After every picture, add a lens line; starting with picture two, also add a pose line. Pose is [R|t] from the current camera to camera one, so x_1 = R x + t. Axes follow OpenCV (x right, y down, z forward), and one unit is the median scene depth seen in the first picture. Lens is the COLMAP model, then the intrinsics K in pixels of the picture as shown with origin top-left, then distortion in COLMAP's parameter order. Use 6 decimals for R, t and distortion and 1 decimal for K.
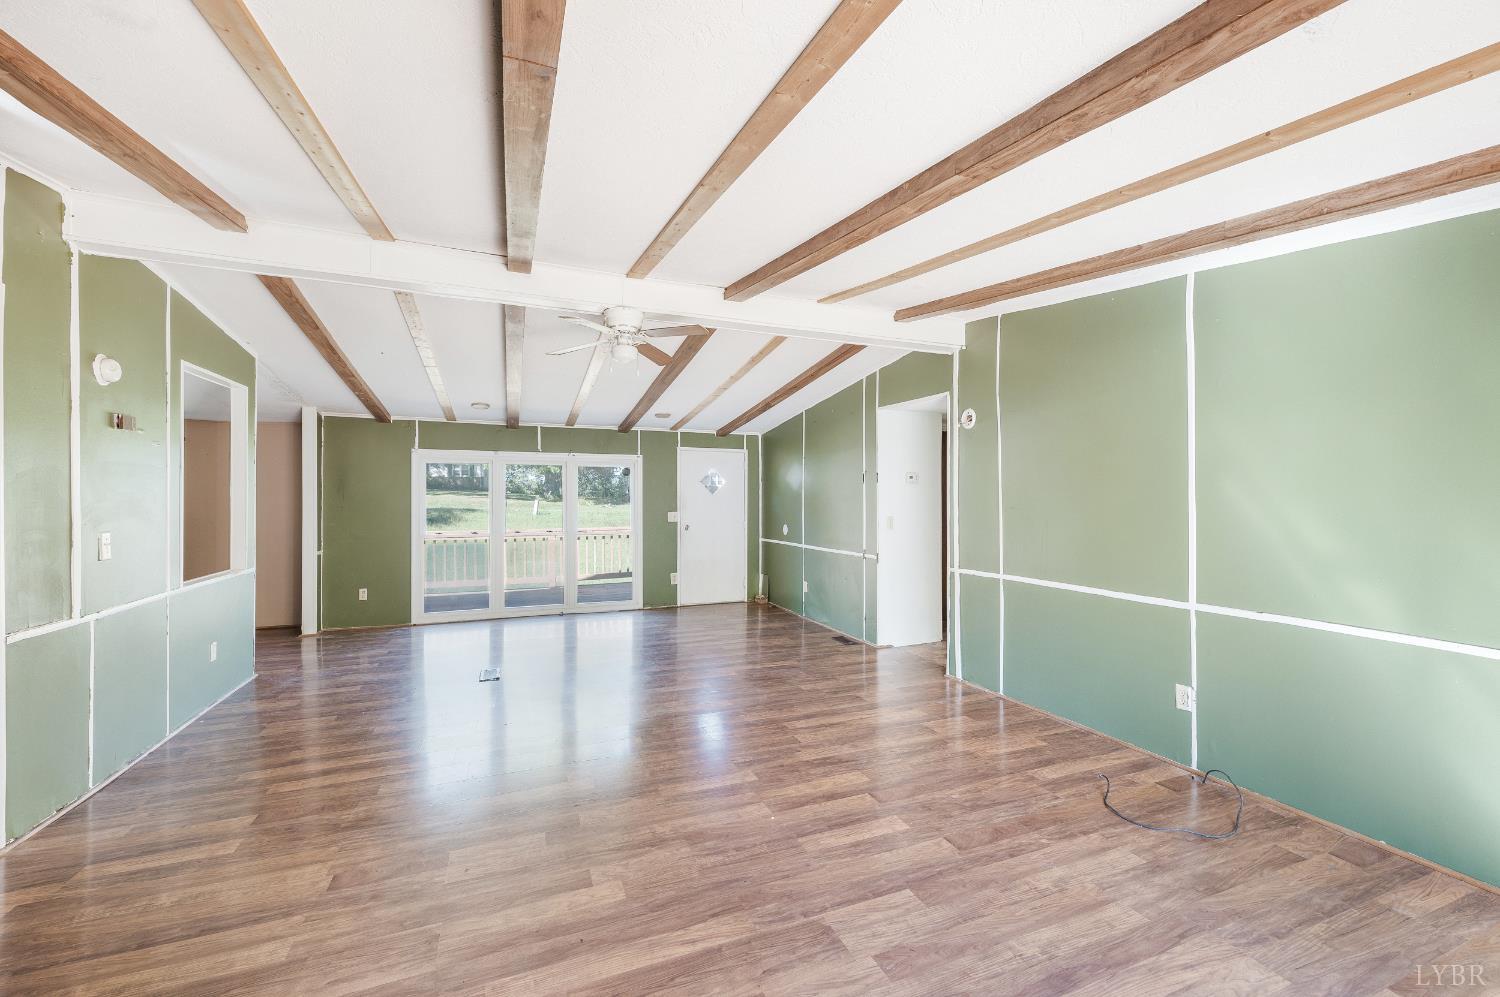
lens RADIAL K [[604.1, 0, 756.6], [0, 604.1, 505.9], [0, 0, 1]] dist [-0.001163, -0.000536]
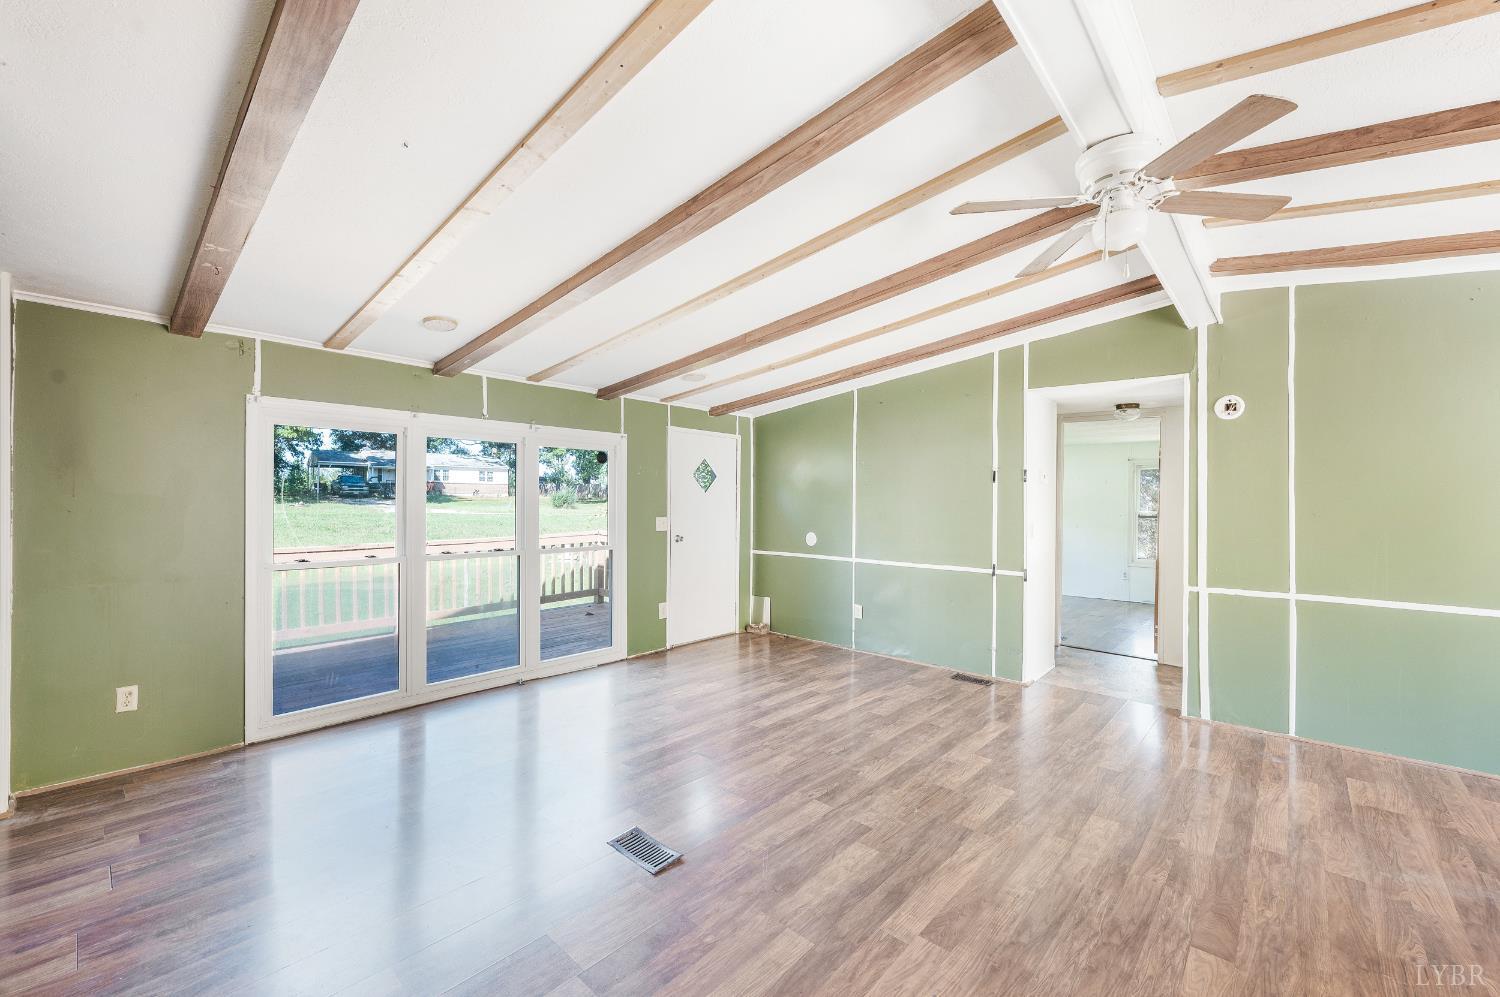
lens RADIAL K [[604.1, 0, 750.6], [0, 604.1, 503.3], [0, 0, 1]] dist [-0.001163, -0.000536]
pose [[0.900317, 0.006588, 0.435186, -0.362631], [-0.004759, 0.999975, -0.005291, -0.002535], [-0.435209, 0.002692, 0.900325, 0.322119]]
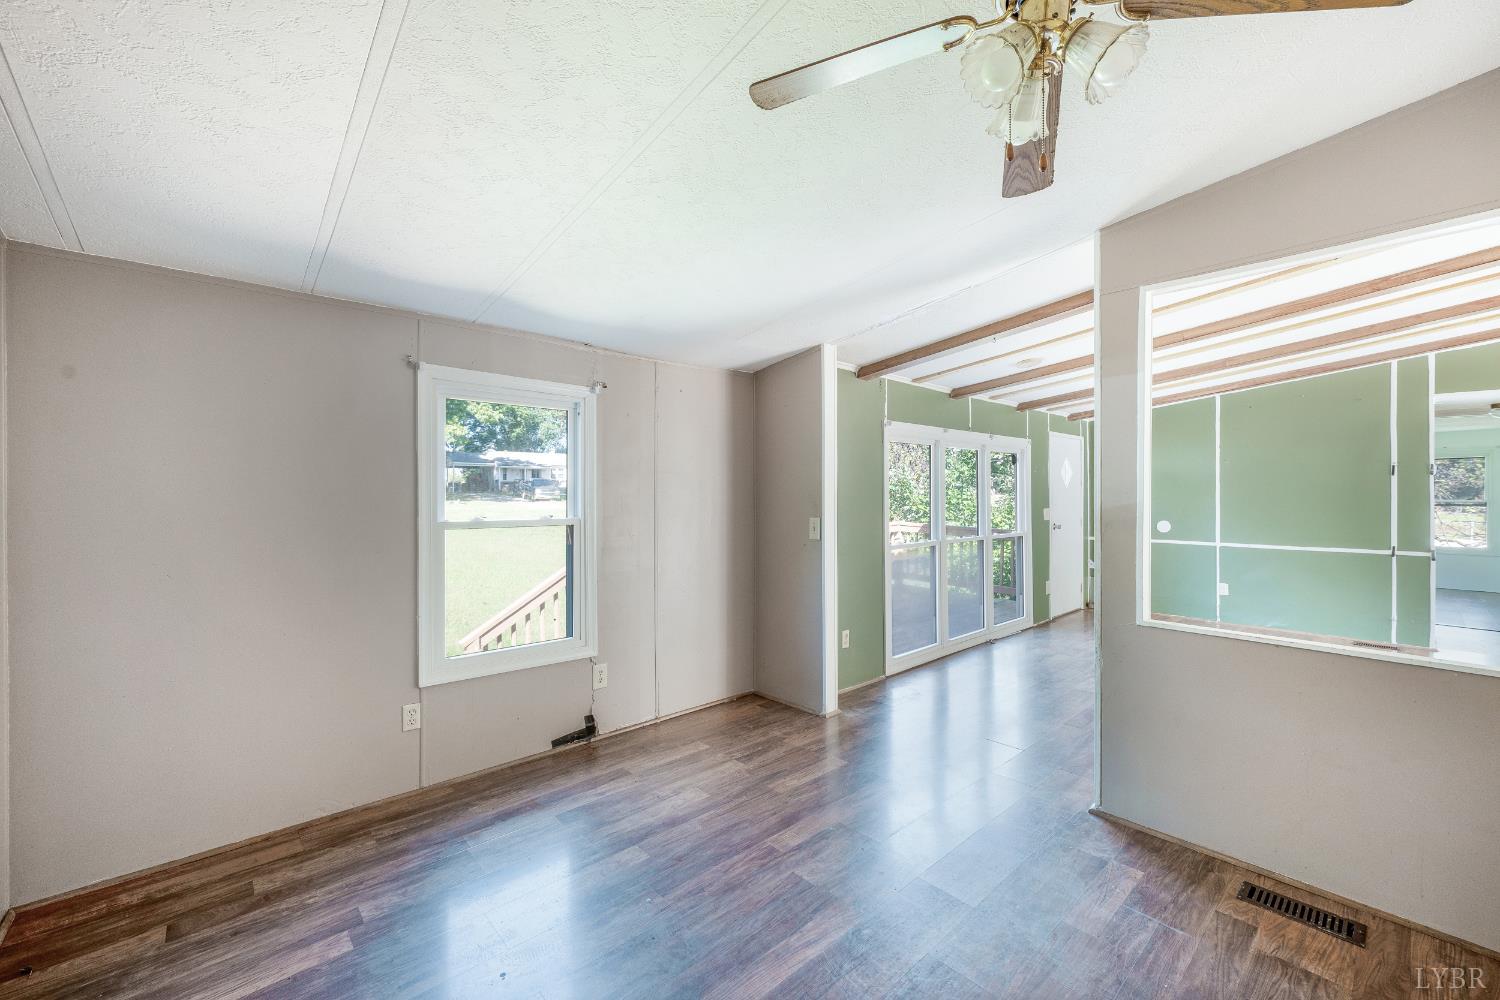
lens RADIAL K [[604.1, 0, 741.8], [0, 604.1, 498.0], [0, 0, 1]] dist [-0.001163, -0.000536]
pose [[0.941350, -0.004256, 0.337405, -0.841554], [0.005933, 0.999975, -0.003938, -0.003605], [-0.337380, 0.005709, 0.941351, 0.359622]]
